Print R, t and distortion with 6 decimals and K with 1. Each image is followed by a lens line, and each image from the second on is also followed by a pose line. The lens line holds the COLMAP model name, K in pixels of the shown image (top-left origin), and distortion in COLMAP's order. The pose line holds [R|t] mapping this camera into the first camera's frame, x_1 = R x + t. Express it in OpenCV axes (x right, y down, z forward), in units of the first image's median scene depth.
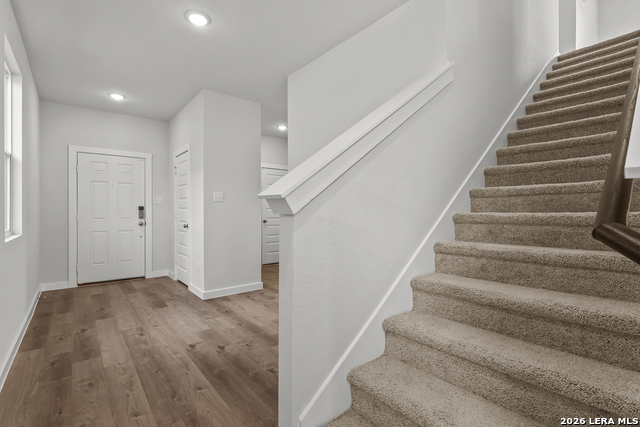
lens RADIAL K [[295.4, 0, 315.4], [0, 295.4, 214.5], [0, 0, 1]] dist [-0.003682, 0.001133]
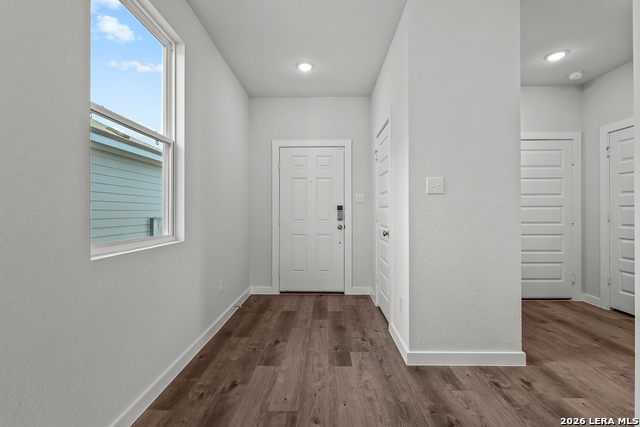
lens RADIAL K [[295.4, 0, 321.6], [0, 295.4, 211.4], [0, 0, 1]] dist [-0.003682, 0.001133]
pose [[0.767609, -0.003350, -0.640909, -0.116964], [-0.004091, 0.999940, -0.010126, -0.003157], [0.640905, 0.010395, 0.767550, 0.376265]]
